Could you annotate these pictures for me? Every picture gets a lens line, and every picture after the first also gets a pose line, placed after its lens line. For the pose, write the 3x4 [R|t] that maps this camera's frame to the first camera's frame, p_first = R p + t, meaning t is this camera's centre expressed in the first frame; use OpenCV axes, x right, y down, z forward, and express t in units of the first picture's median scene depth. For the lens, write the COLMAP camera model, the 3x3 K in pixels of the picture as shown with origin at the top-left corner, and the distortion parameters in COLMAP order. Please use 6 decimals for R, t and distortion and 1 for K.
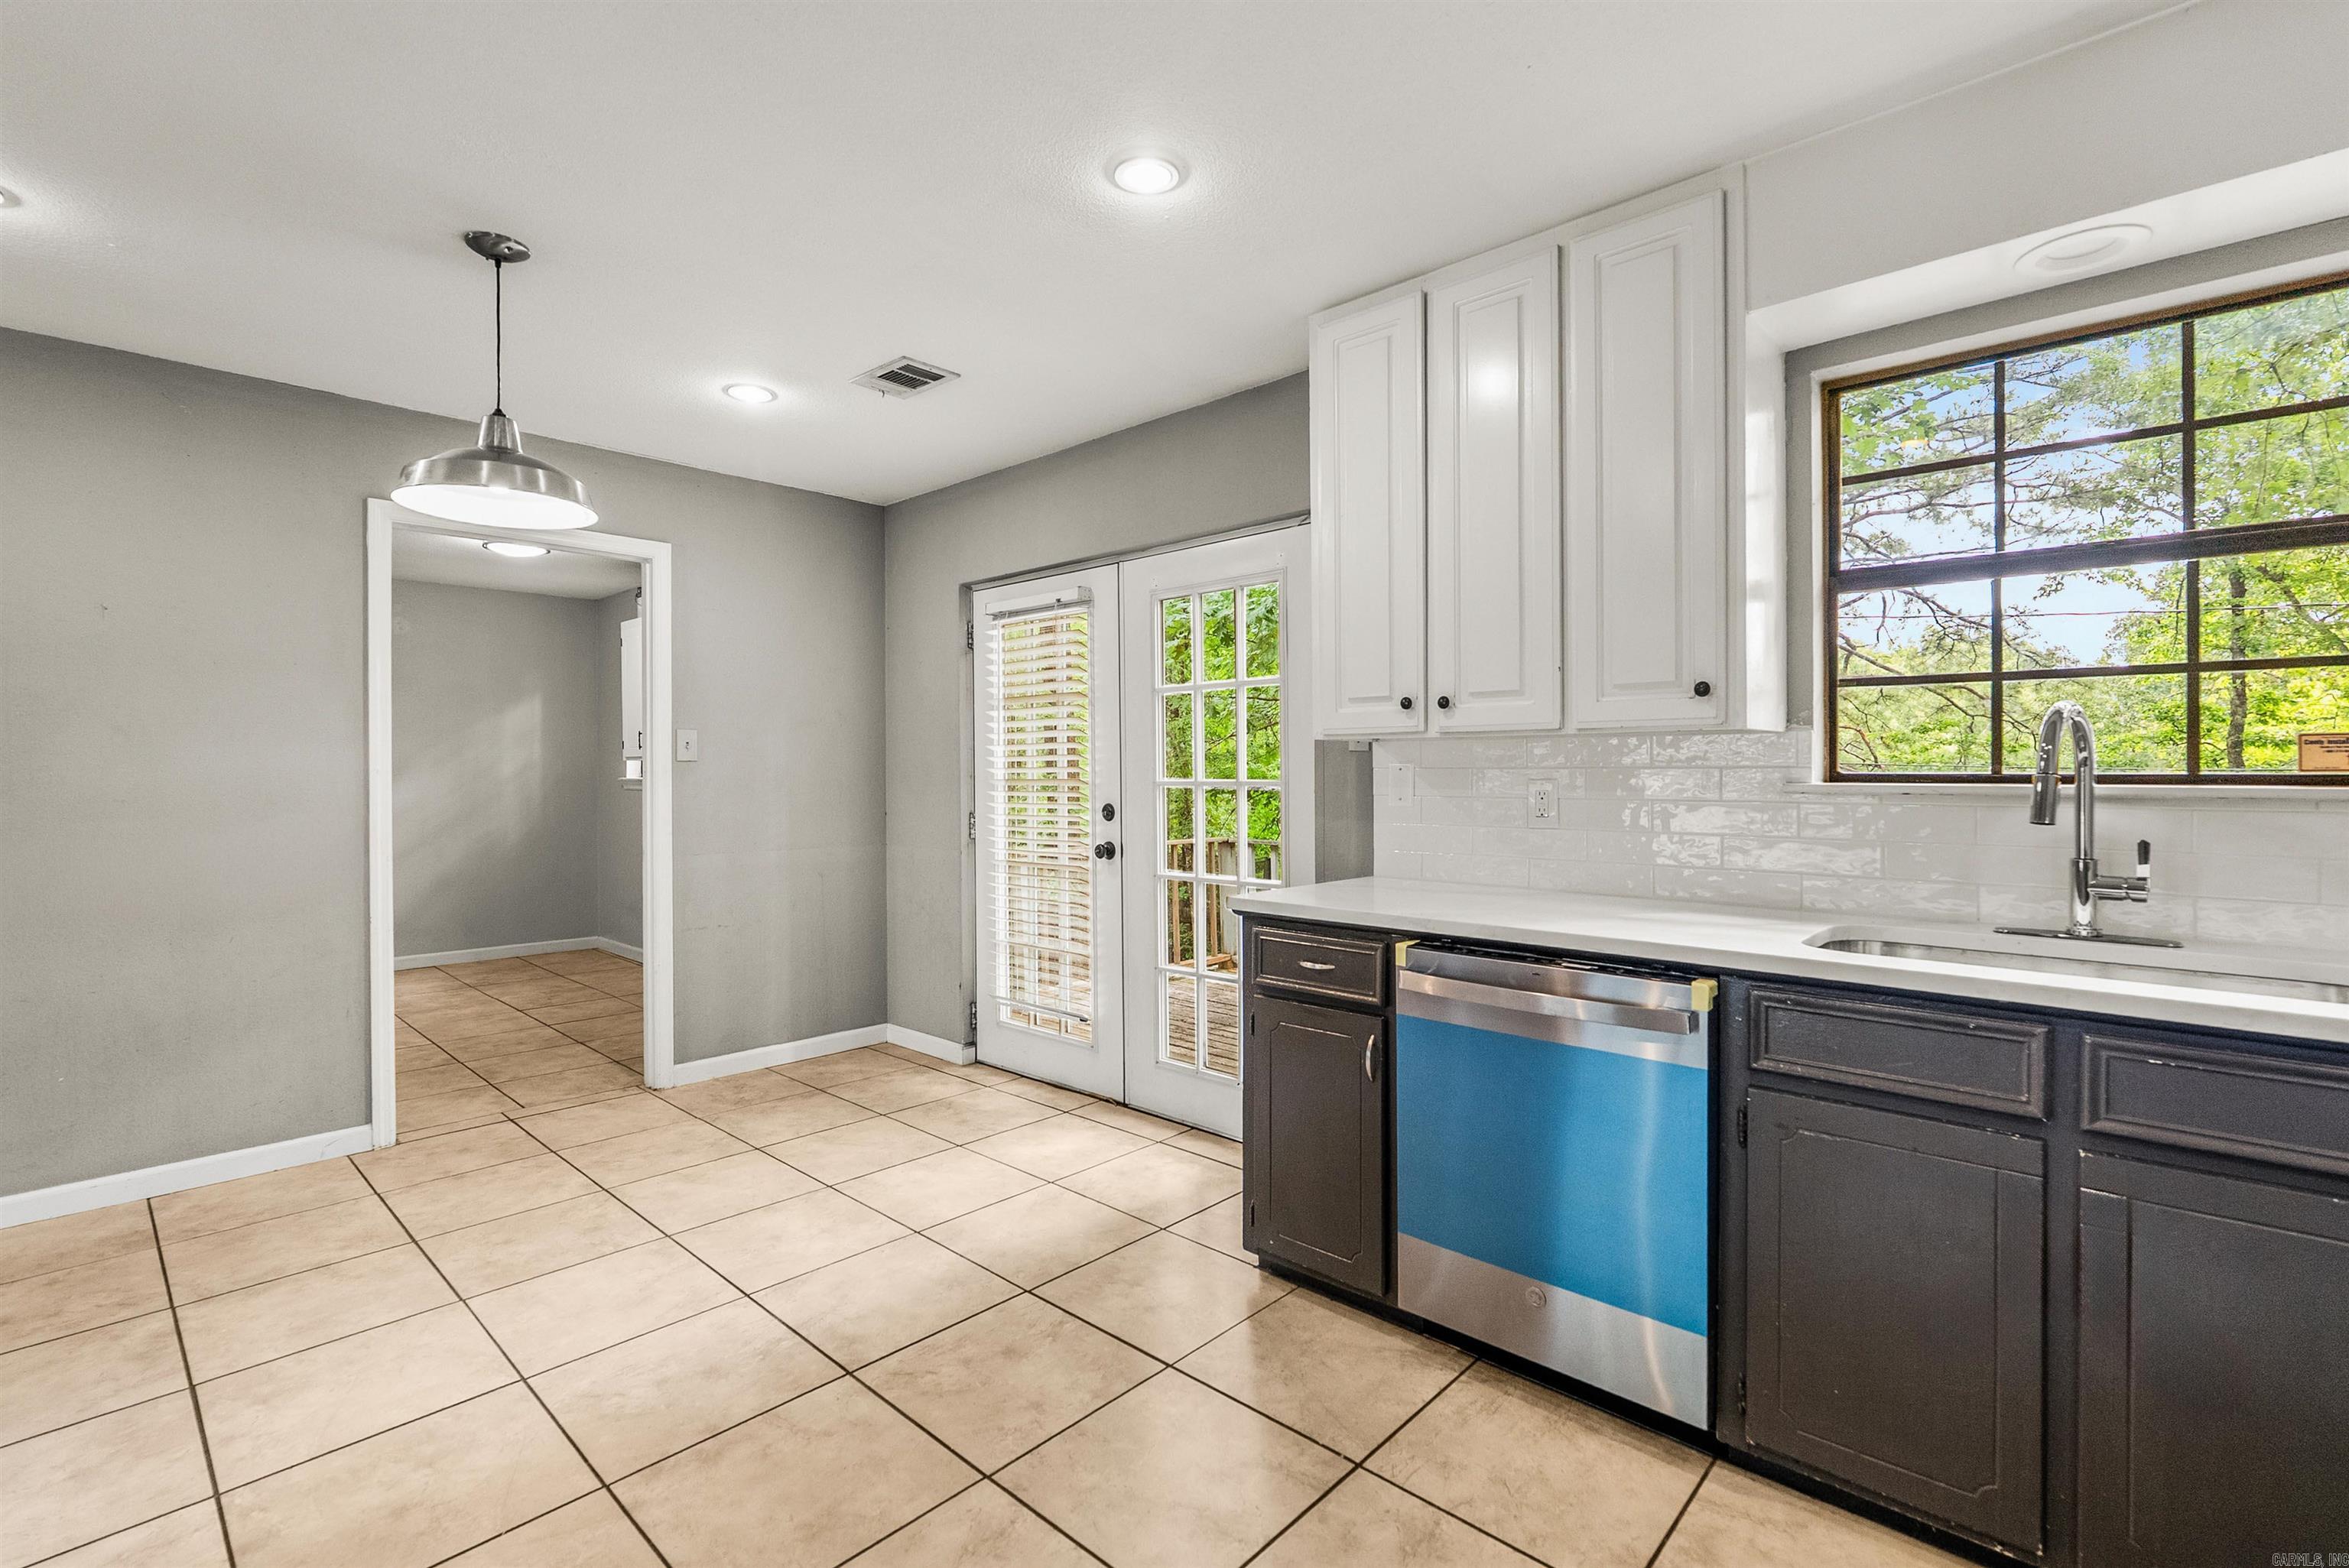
lens RADIAL K [[1054.2, 0, 1180.6], [0, 1054.2, 770.2], [0, 0, 1]] dist [-0.006981, 0.000229]
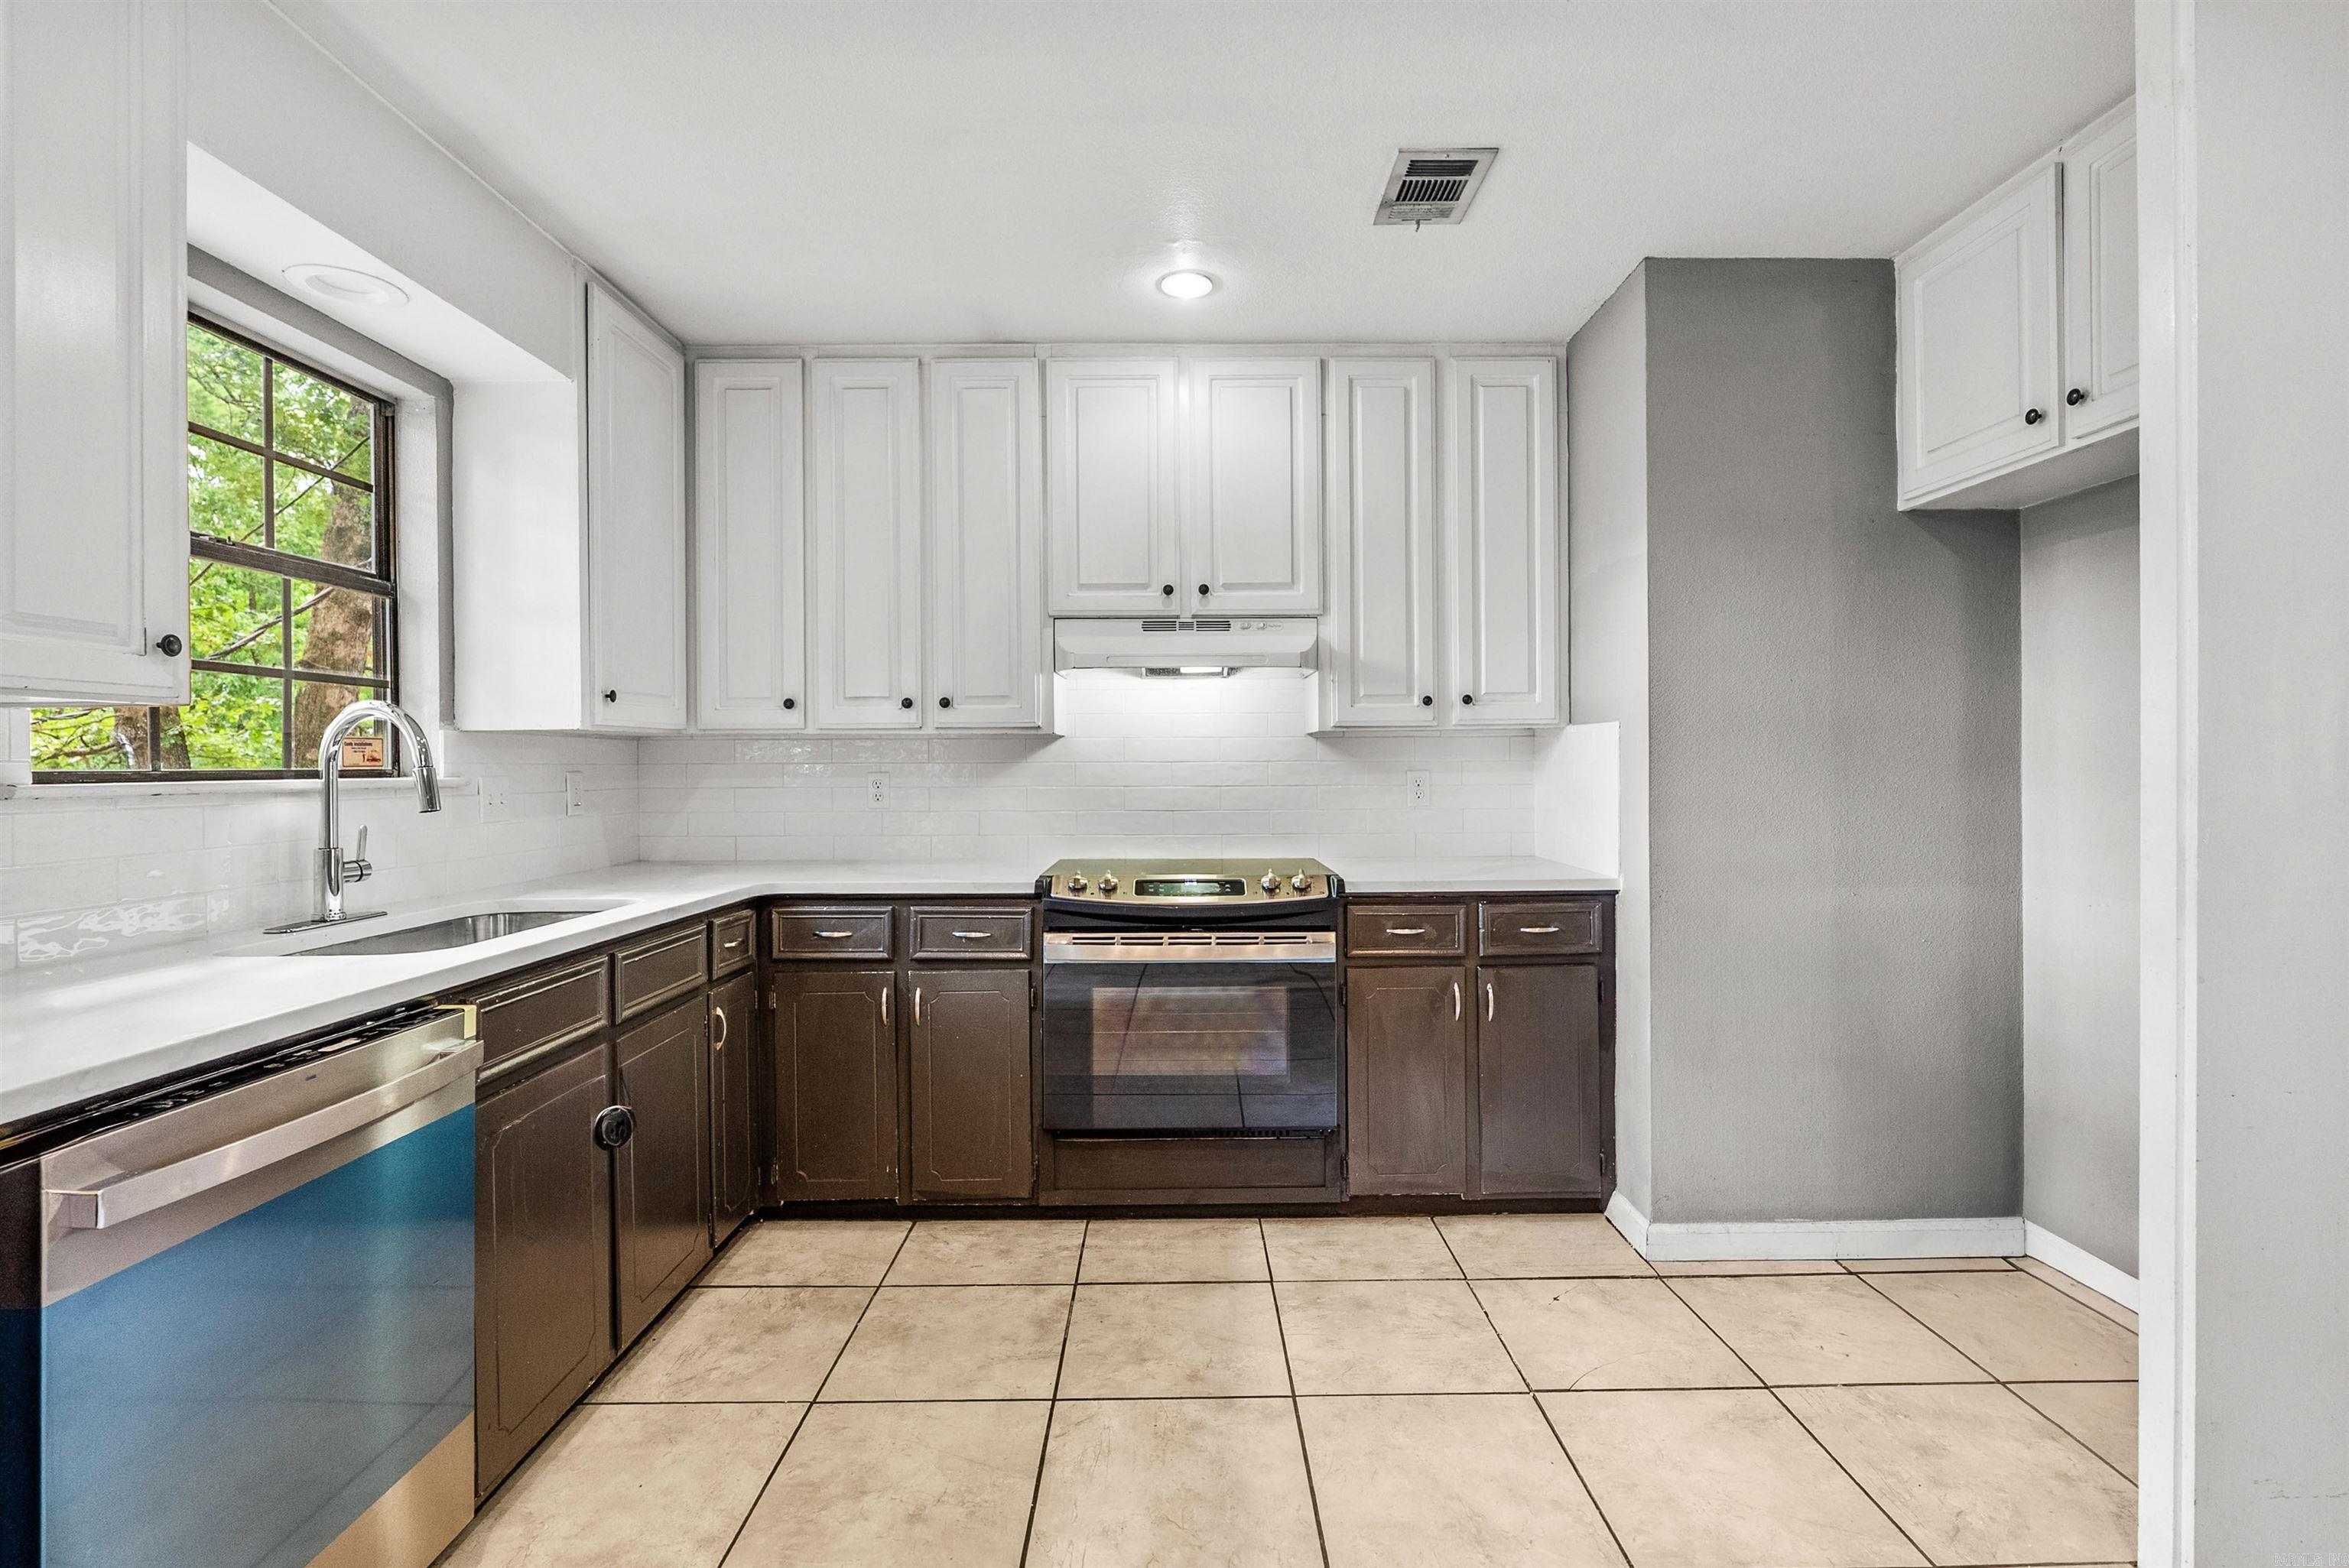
lens RADIAL K [[1060.2, 0, 1178.8], [0, 1060.2, 765.2], [0, 0, 1]] dist [-0.011077, 0.000329]
pose [[-0.688423, 0.011278, 0.725221, -0.322457], [0.015318, 0.999882, -0.001009, 0.008313], [-0.725147, 0.010414, -0.688515, 0.695817]]
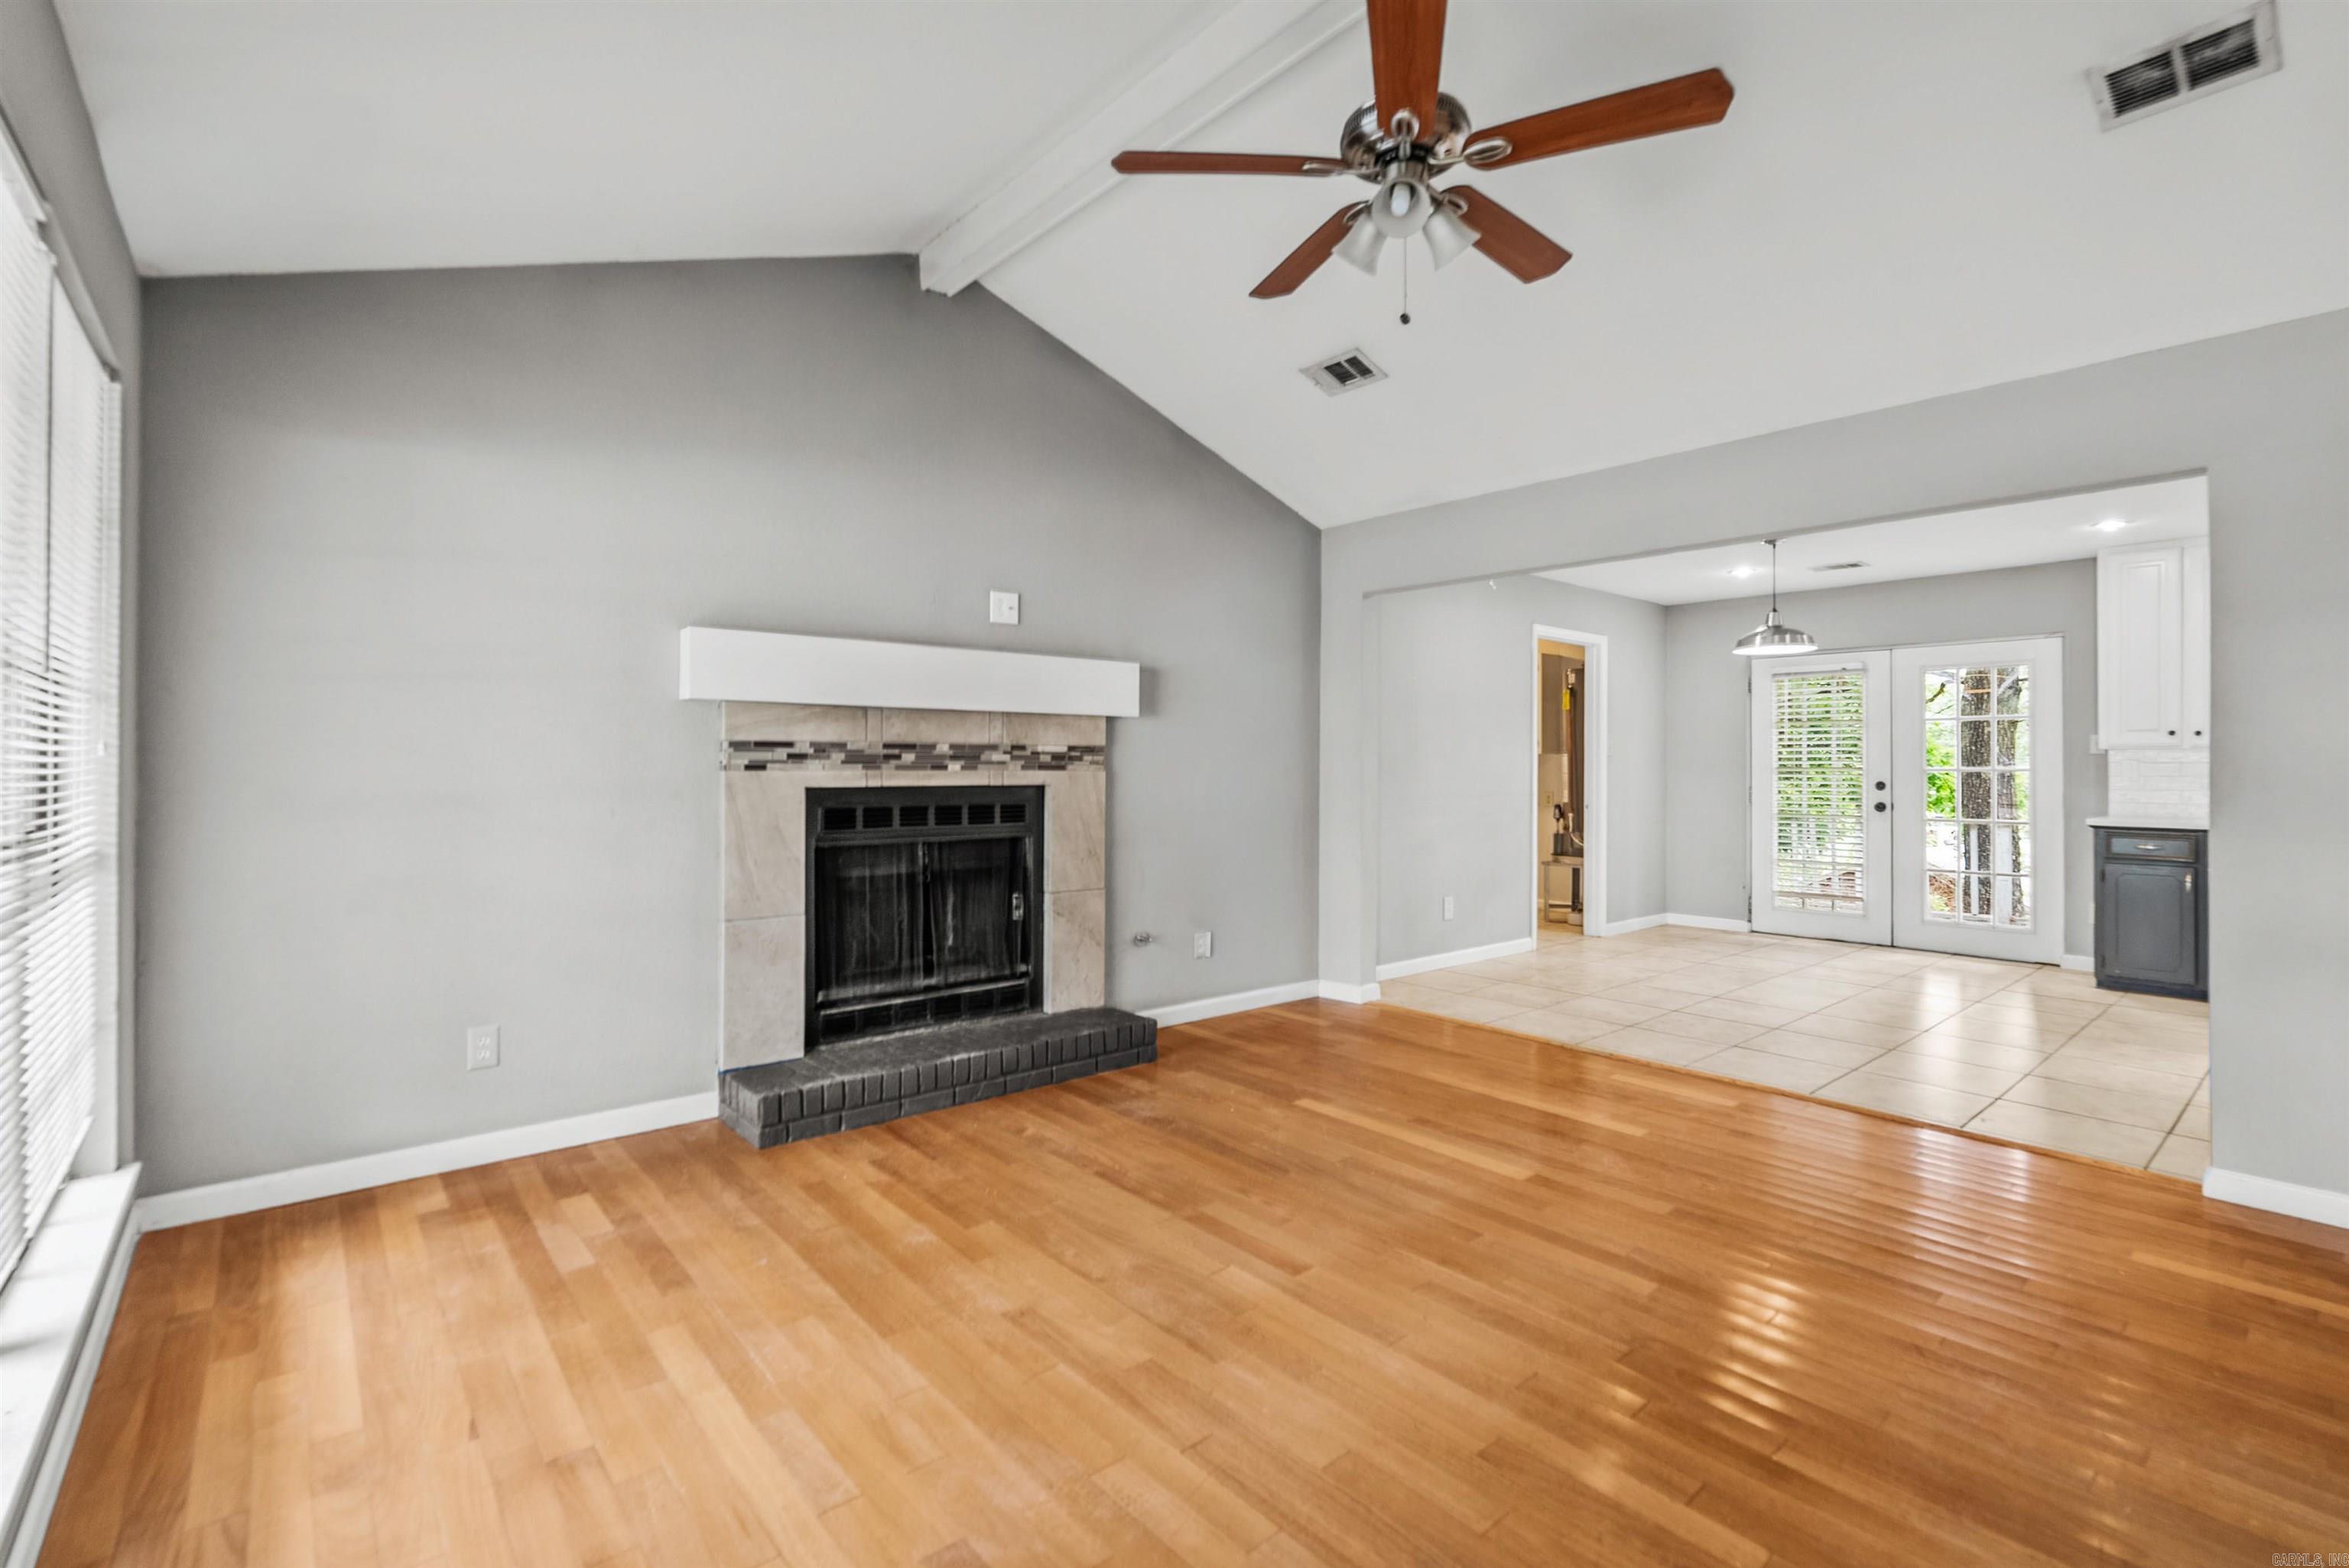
lens RADIAL K [[1060.2, 0, 1178.8], [0, 1060.2, 765.2], [0, 0, 1]] dist [-0.011077, 0.000329]
pose [[0.993361, 0.007633, -0.114785, -1.365732], [-0.007717, 0.999970, -0.000292, 0.018317], [0.114779, 0.001176, 0.993390, -1.218442]]
